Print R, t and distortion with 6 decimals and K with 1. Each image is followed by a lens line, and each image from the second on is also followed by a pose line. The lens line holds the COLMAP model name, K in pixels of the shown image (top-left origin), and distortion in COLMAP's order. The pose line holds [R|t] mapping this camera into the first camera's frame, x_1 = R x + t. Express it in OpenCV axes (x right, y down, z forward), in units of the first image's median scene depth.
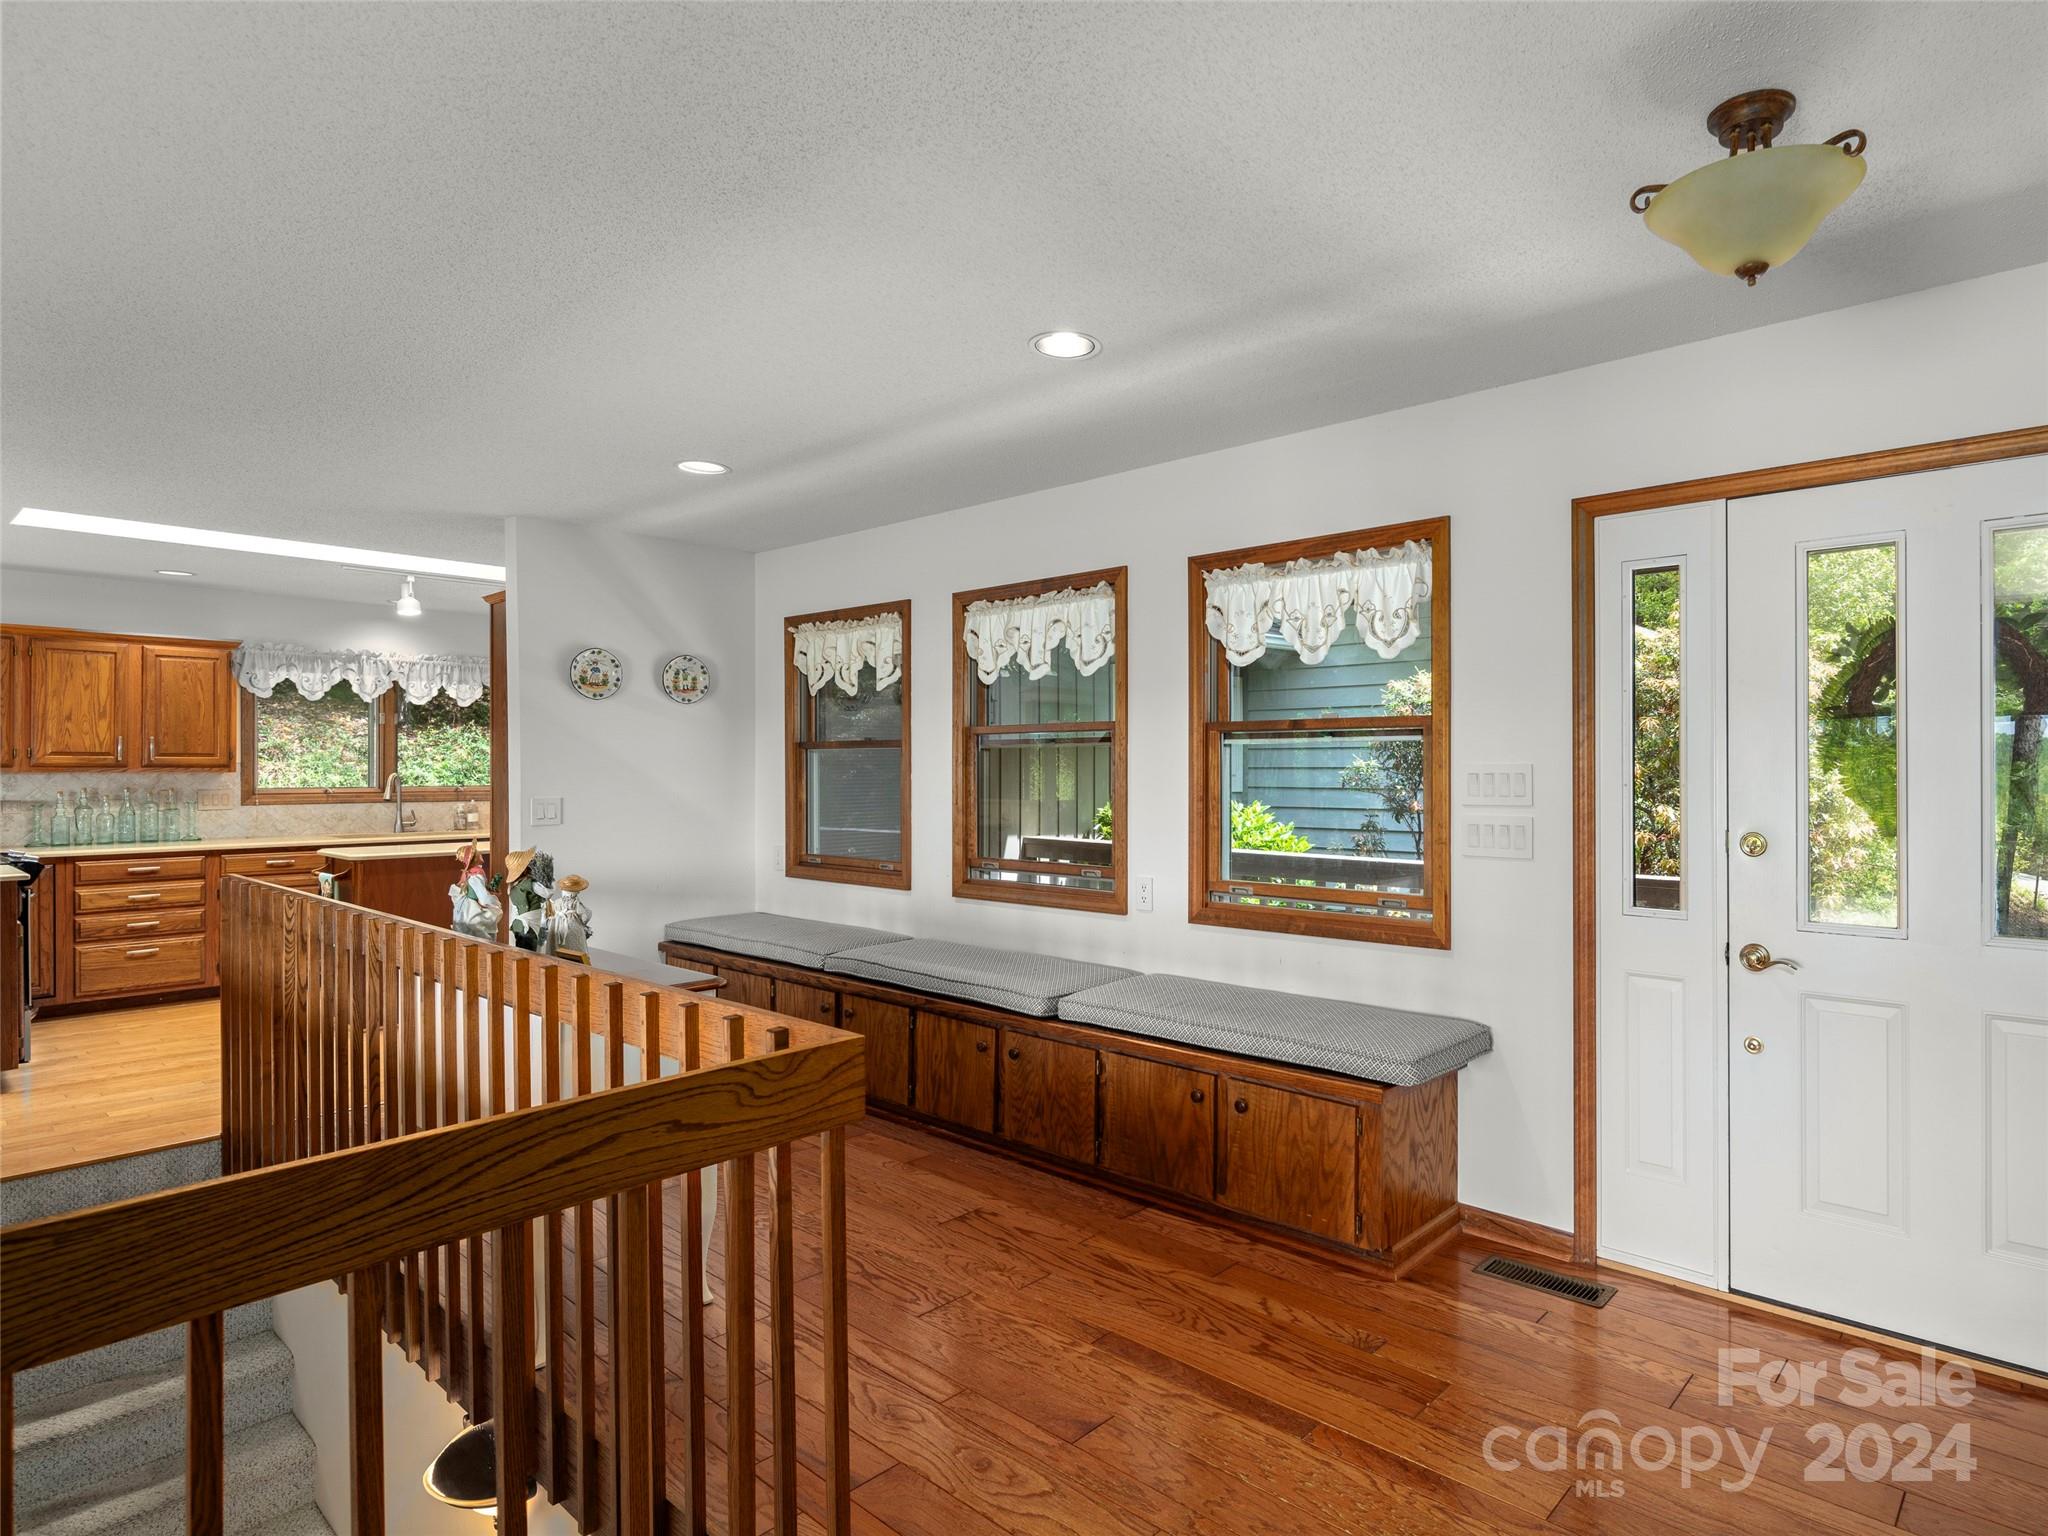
lens RADIAL K [[1131.3, 0, 1166.4], [0, 1131.3, 769.4], [0, 0, 1]] dist [0.007381, -0.005945]
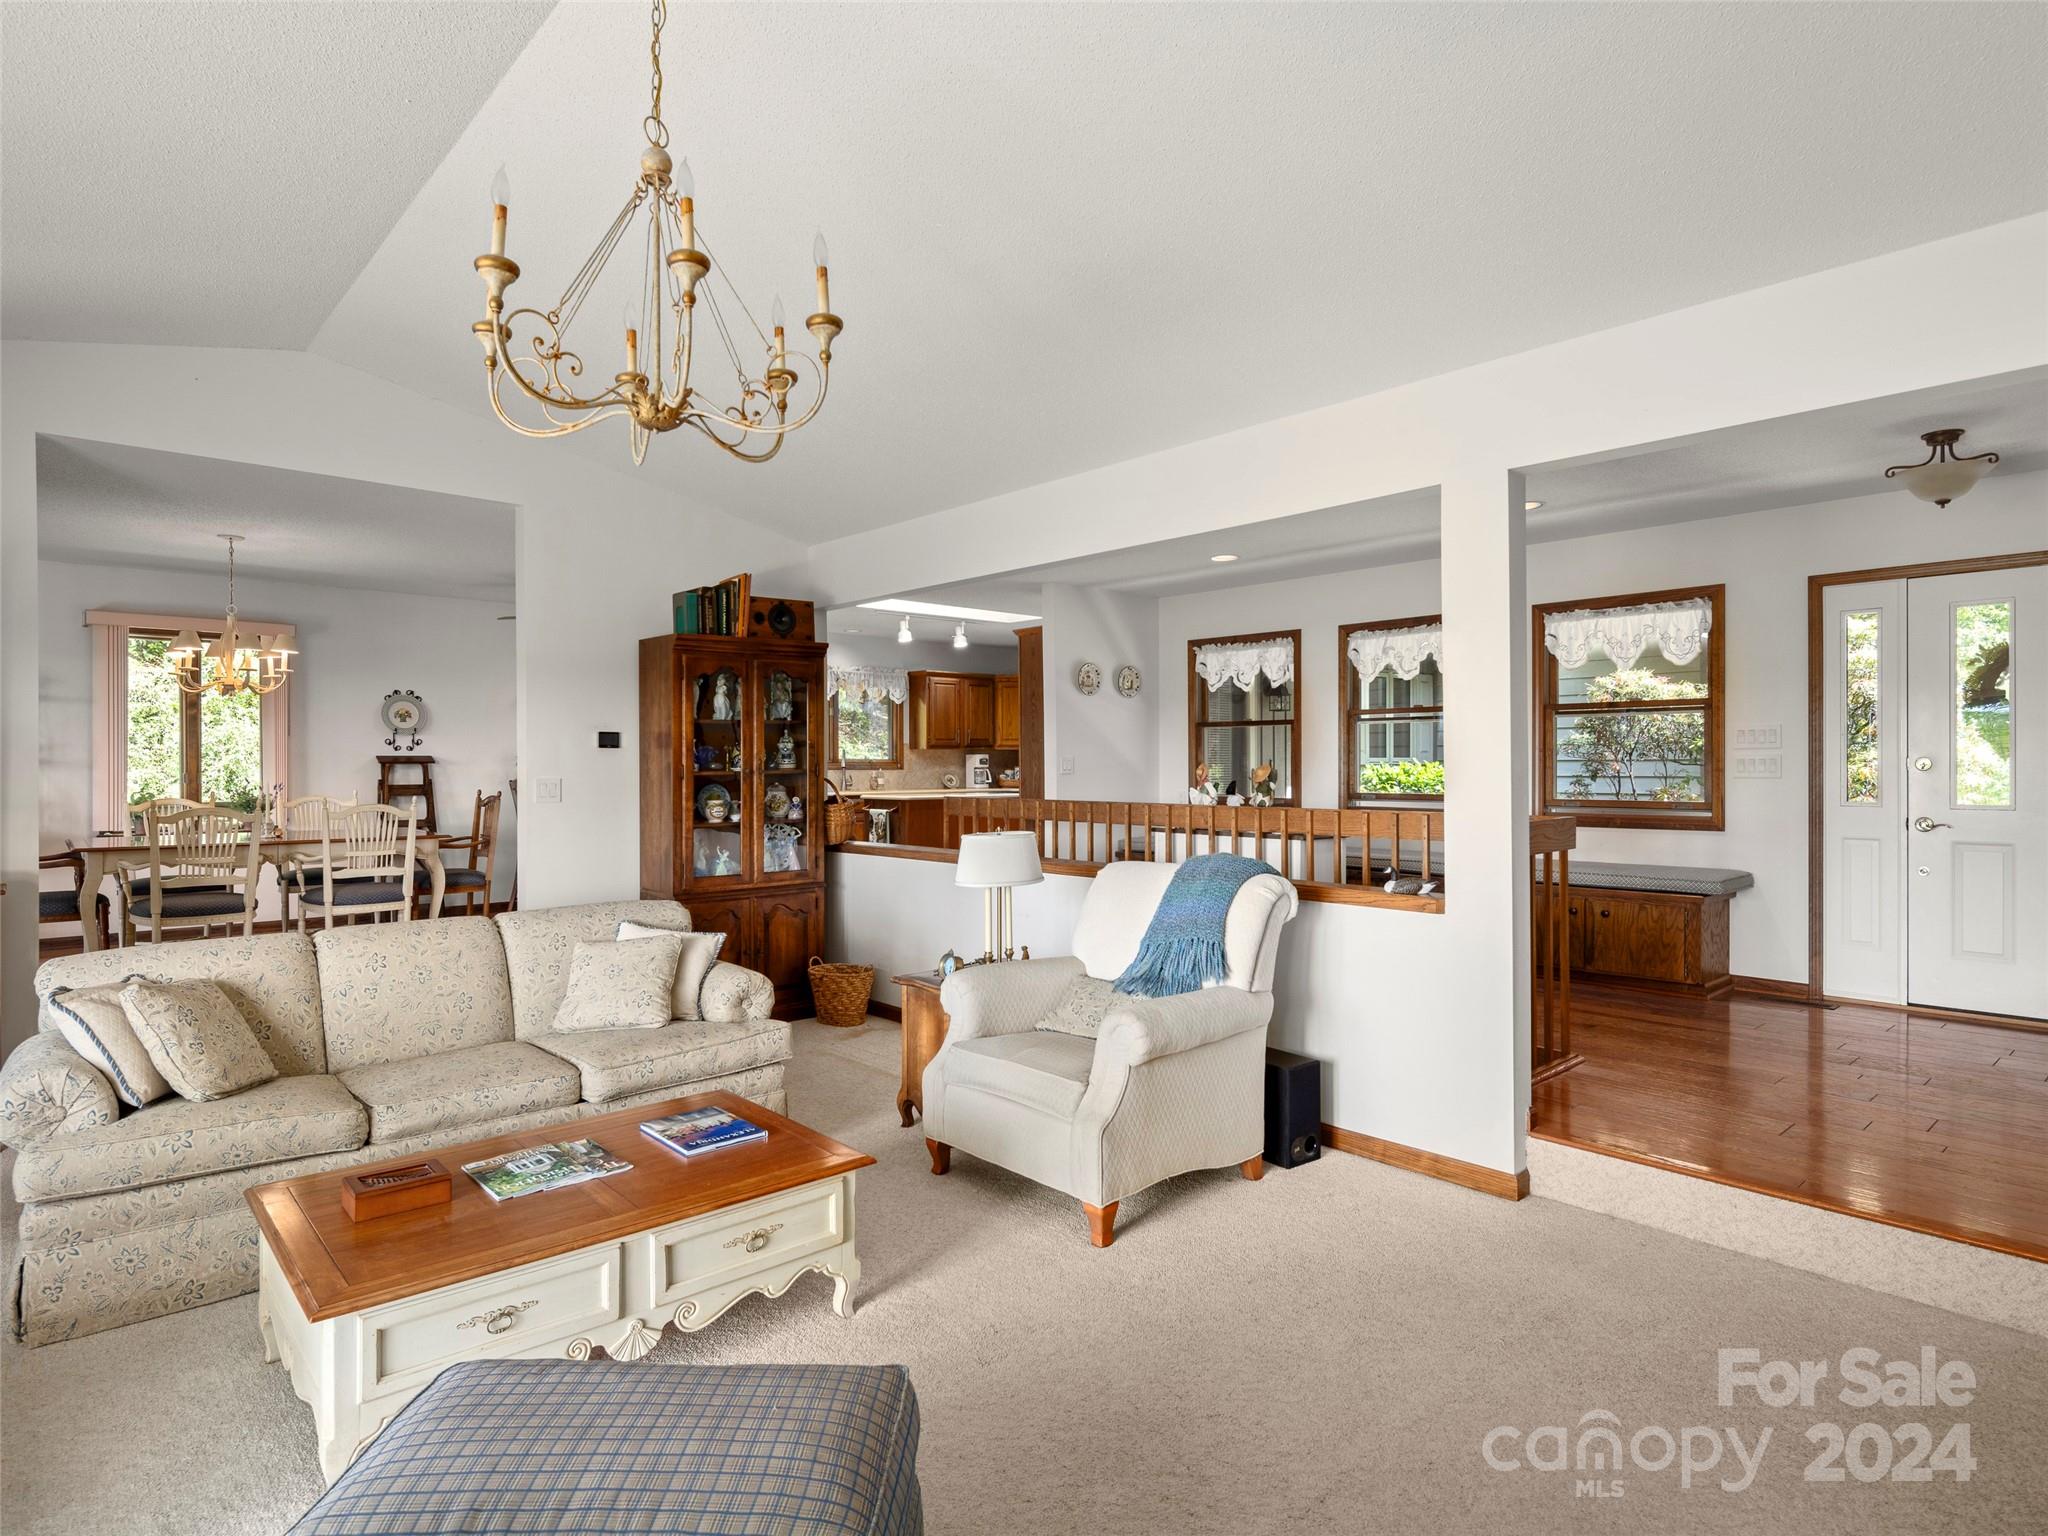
lens RADIAL K [[1131.3, 0, 1019.2], [0, 1131.3, 776.5], [0, 0, 1]] dist [0.007381, -0.005945]
pose [[0.990574, -0.000137, -0.136978, -0.380201], [0.001394, 0.999958, 0.009079, 0.036347], [0.136971, -0.009184, 0.990532, -0.572351]]
